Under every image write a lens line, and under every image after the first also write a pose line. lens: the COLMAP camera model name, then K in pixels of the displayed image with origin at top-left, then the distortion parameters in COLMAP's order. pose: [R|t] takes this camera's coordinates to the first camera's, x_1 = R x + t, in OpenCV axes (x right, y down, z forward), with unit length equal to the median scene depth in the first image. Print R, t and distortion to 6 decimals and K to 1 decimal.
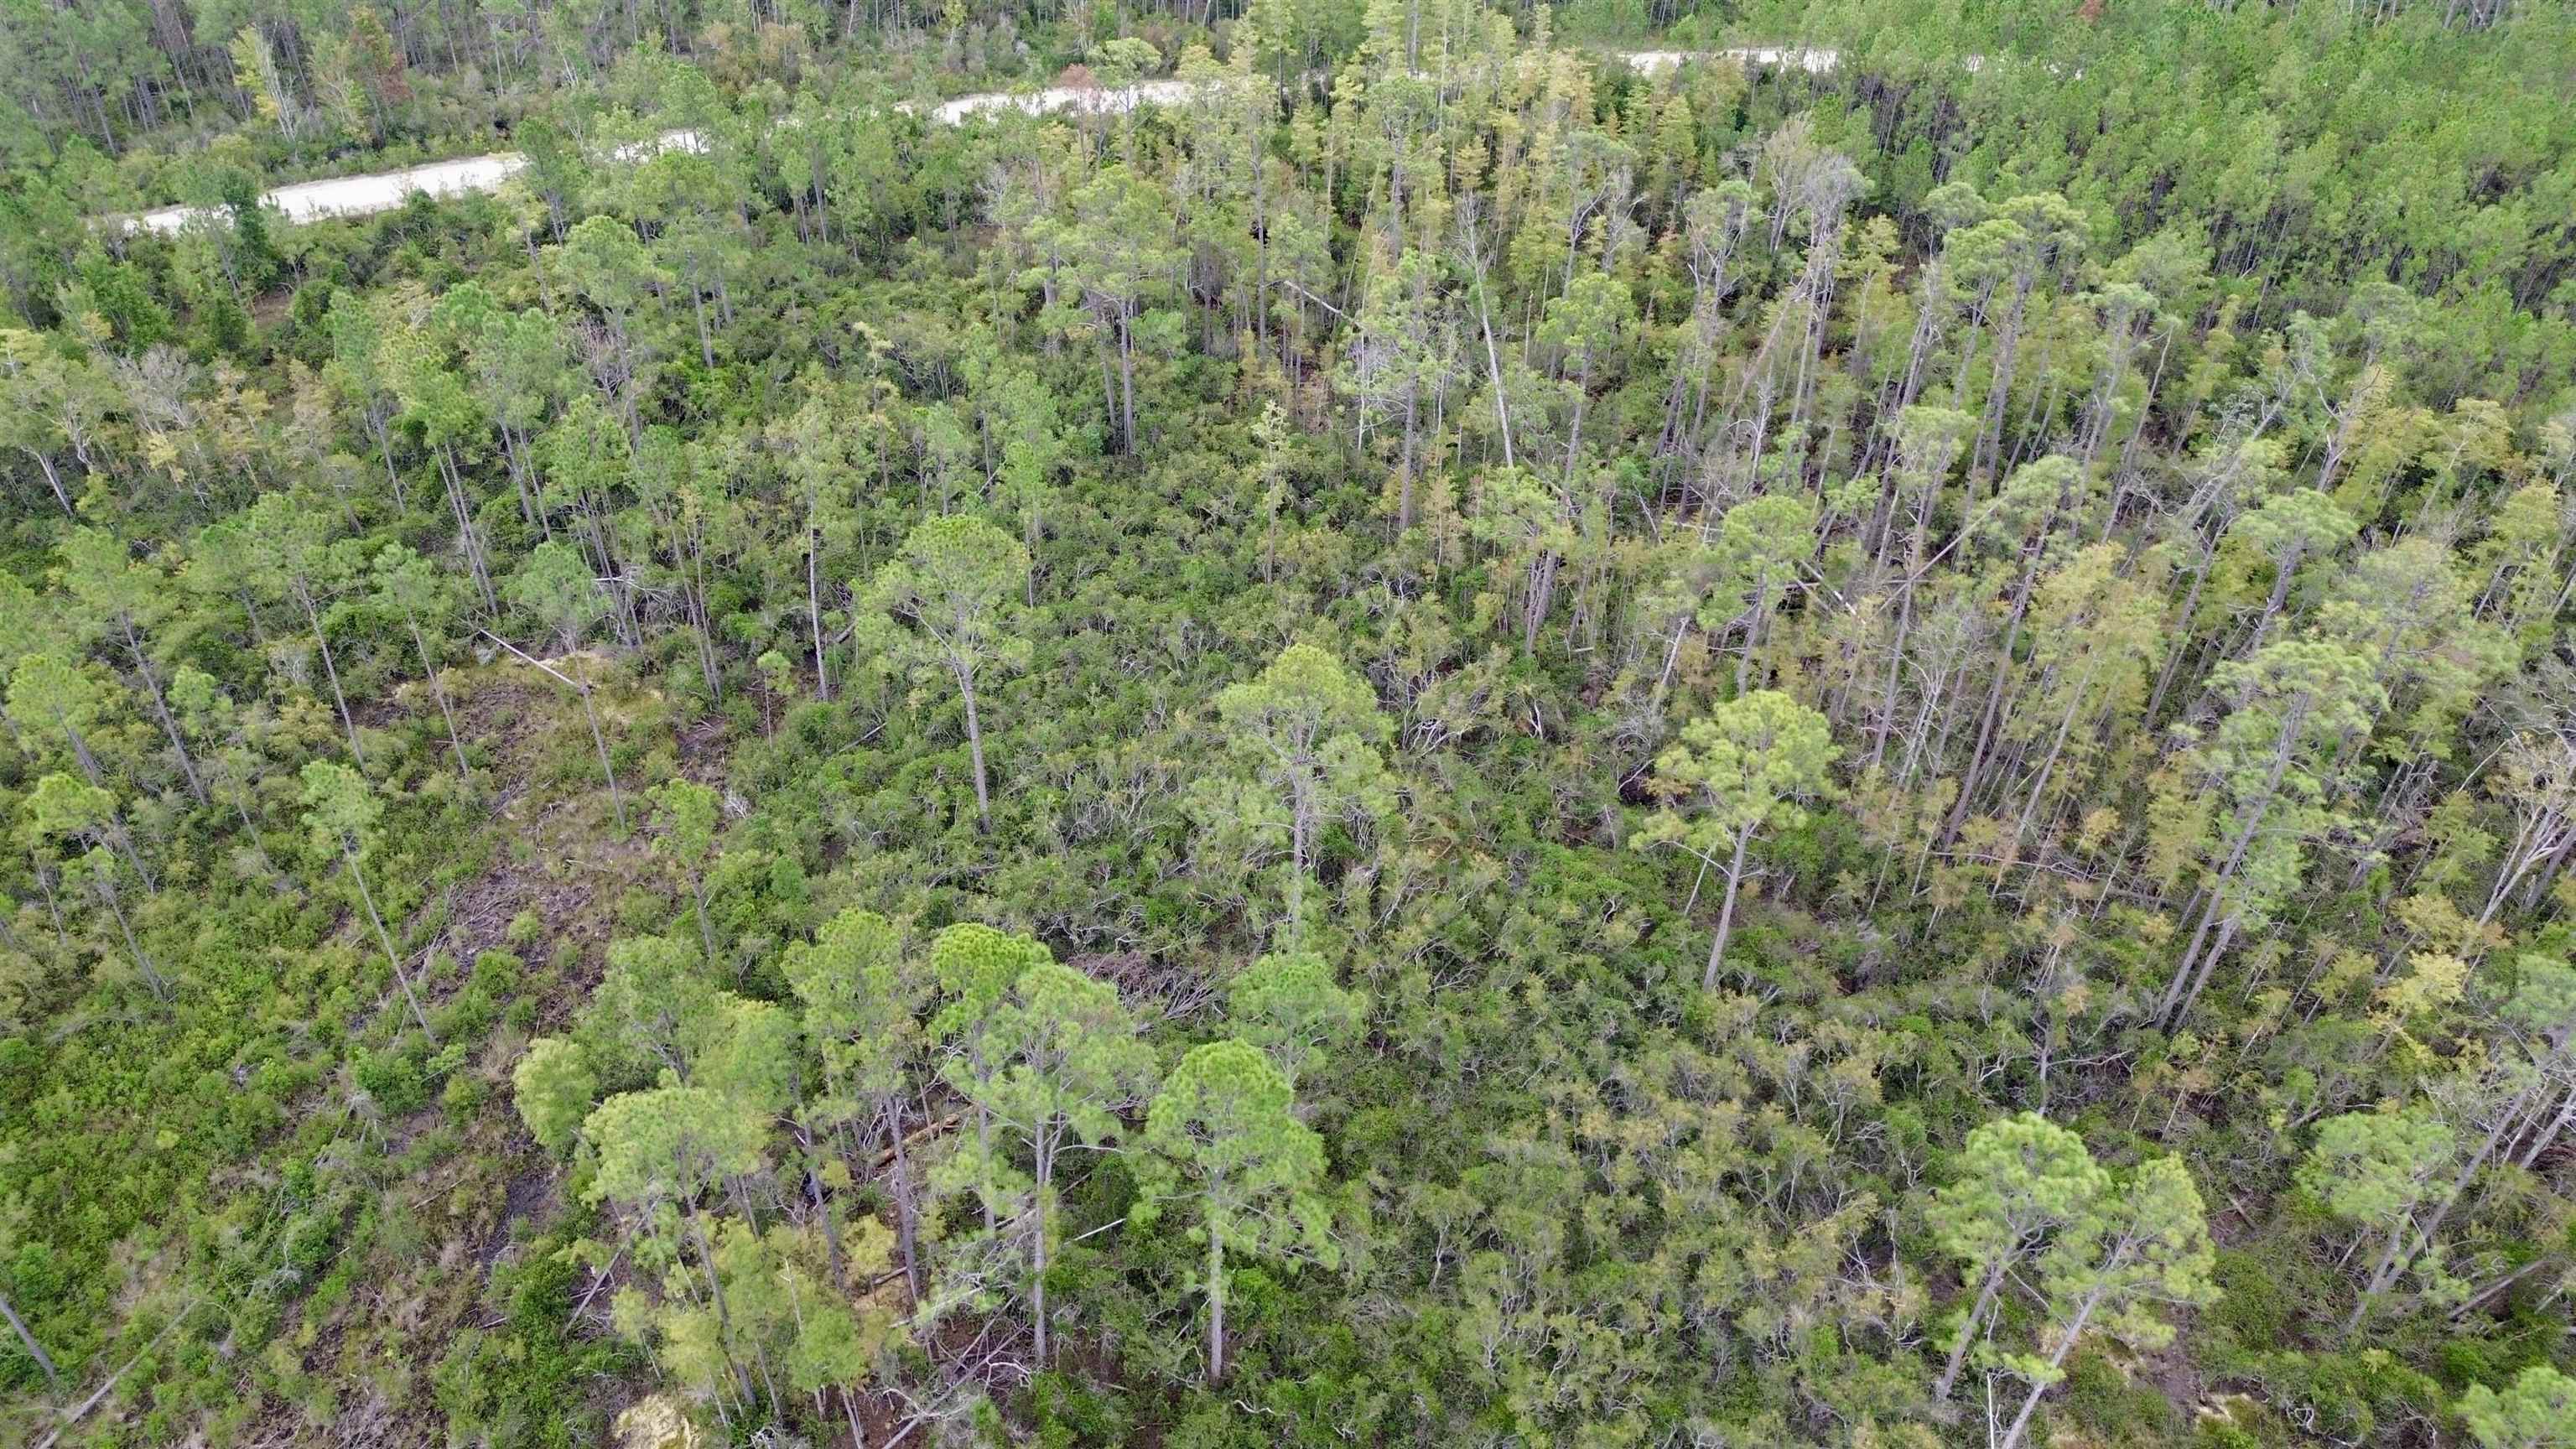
lens RADIAL K [[1840.0, 0, 1284.9], [0, 1840.0, 725.5], [0, 0, 1]] dist [0.089423, -0.090240]
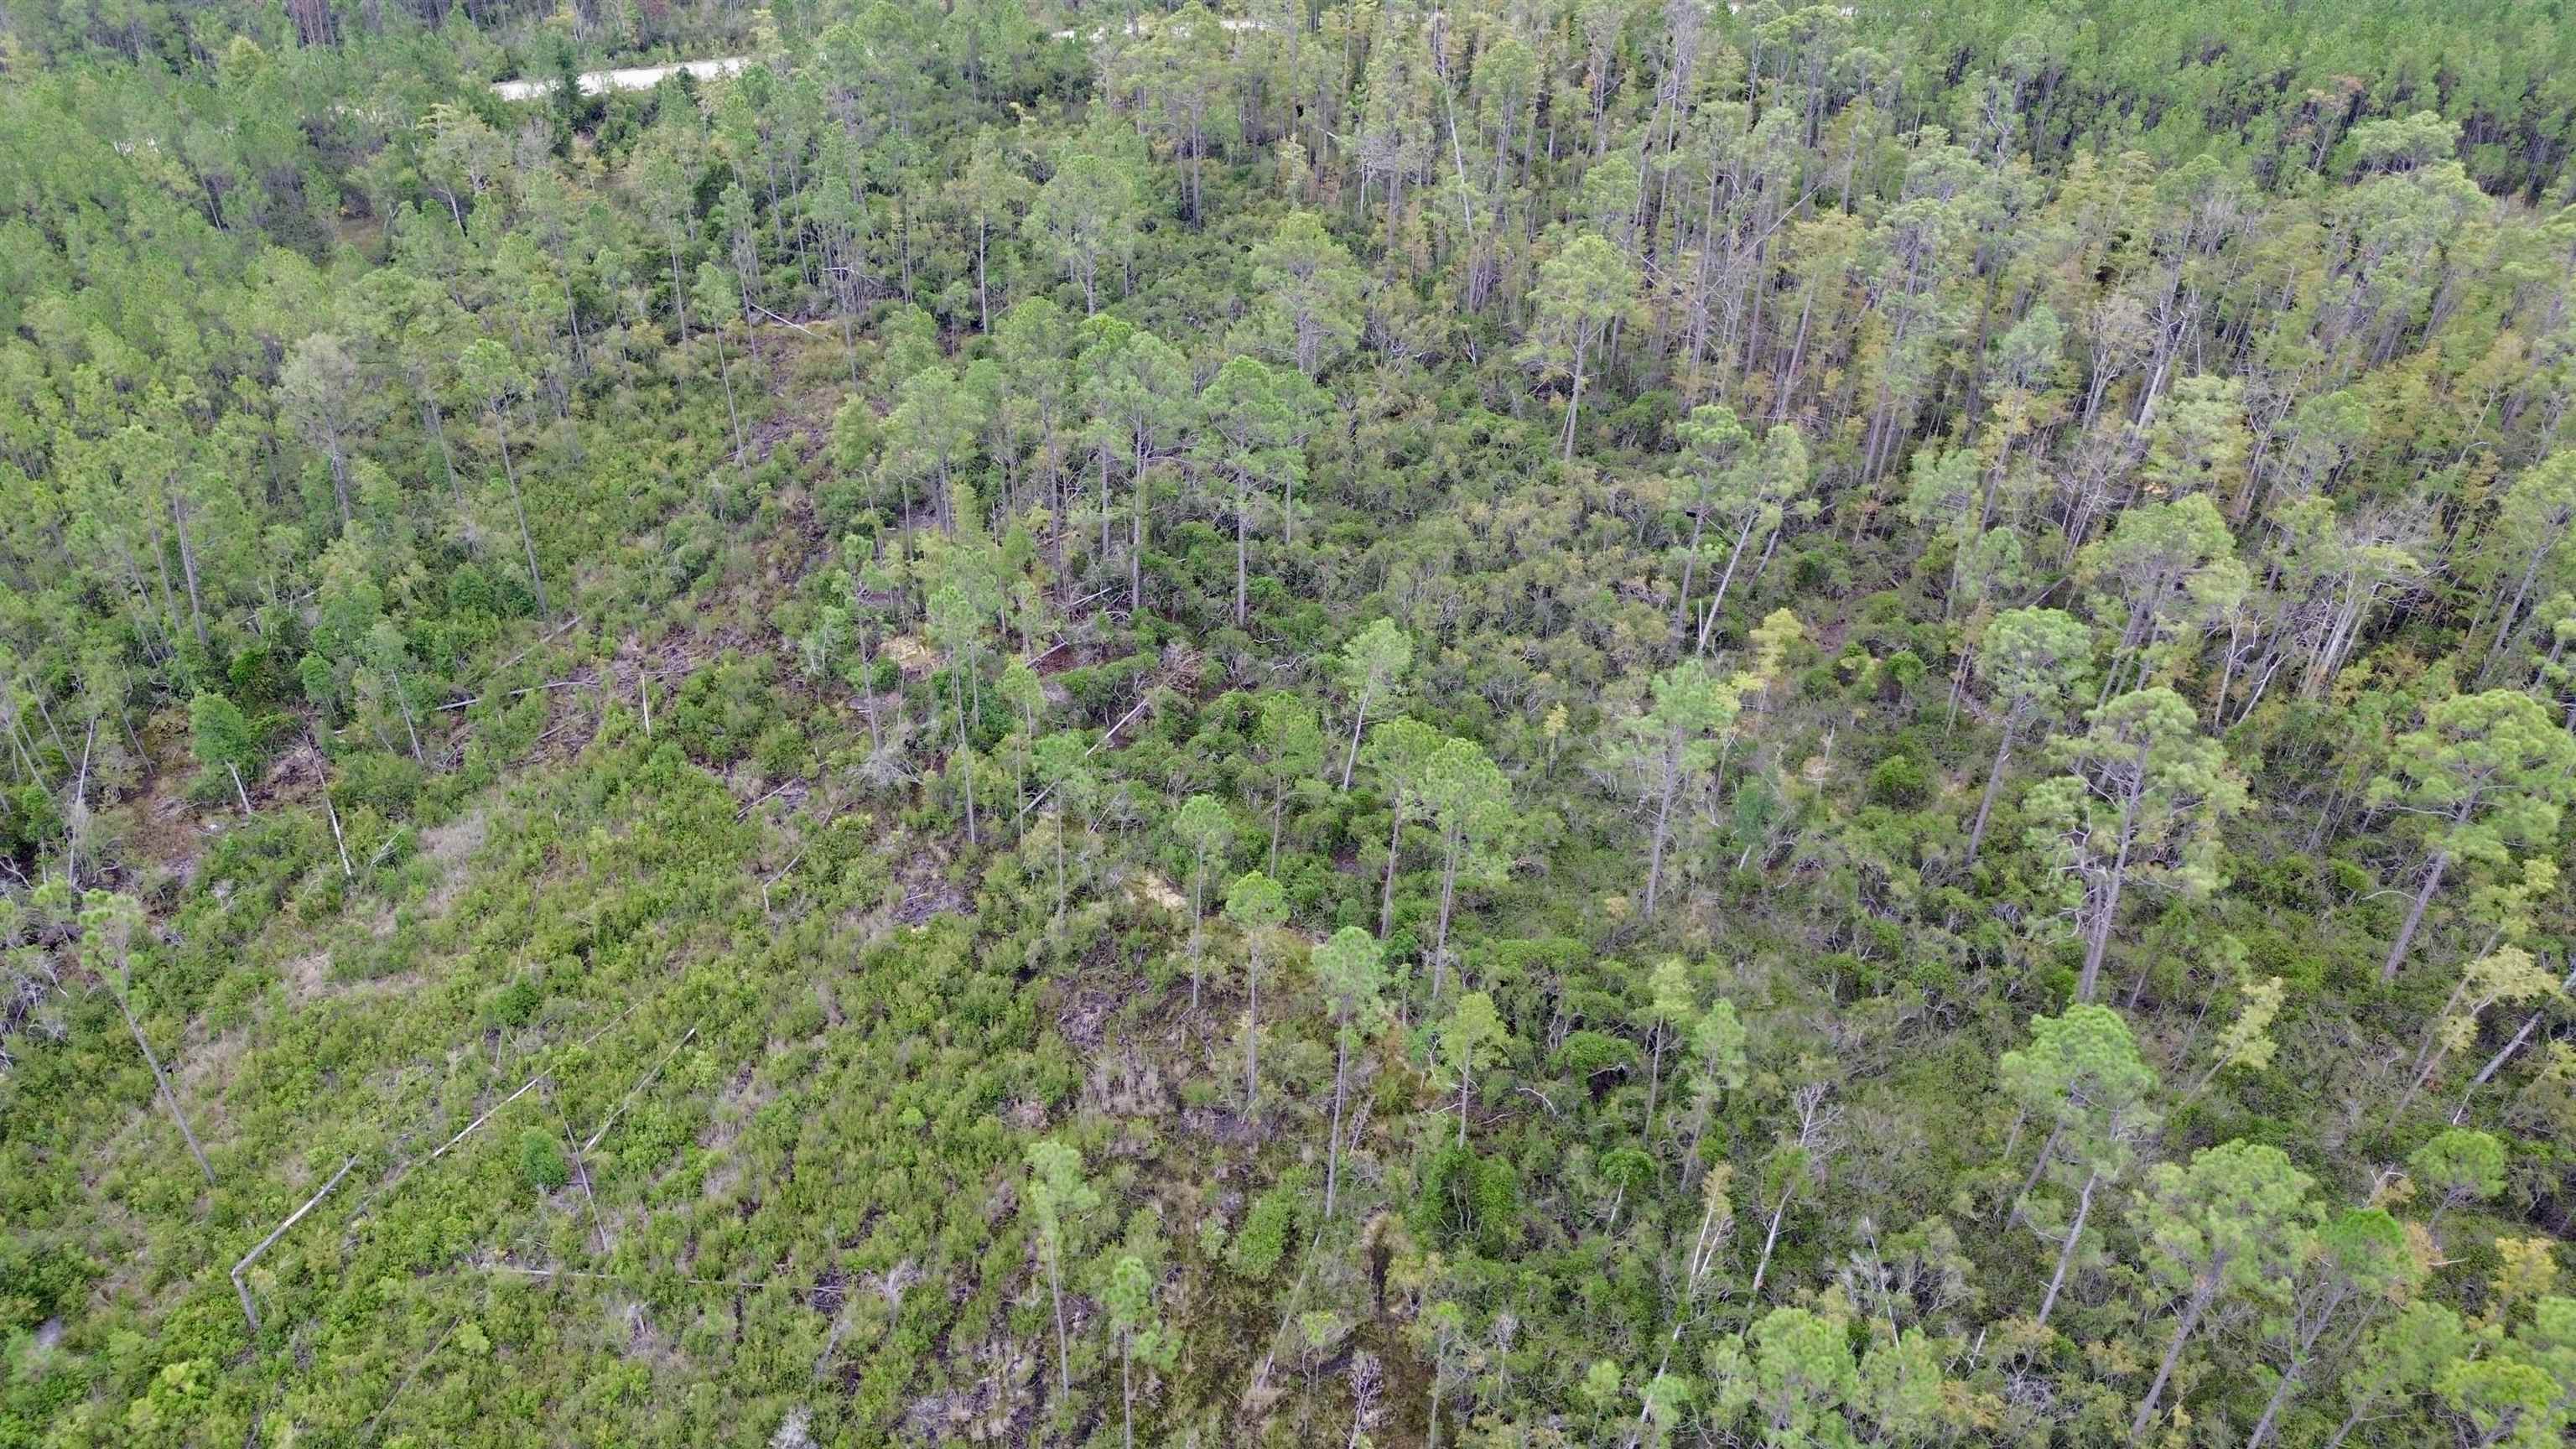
lens RADIAL K [[1840.0, 0, 1289.2], [0, 1840.0, 723.6], [0, 0, 1]] dist [0.089423, -0.090240]
pose [[0.999401, 0.014914, -0.031220, 0.037123], [-0.016941, 0.997697, -0.065676, 0.341215], [0.030168, 0.066165, 0.997353, -0.390686]]
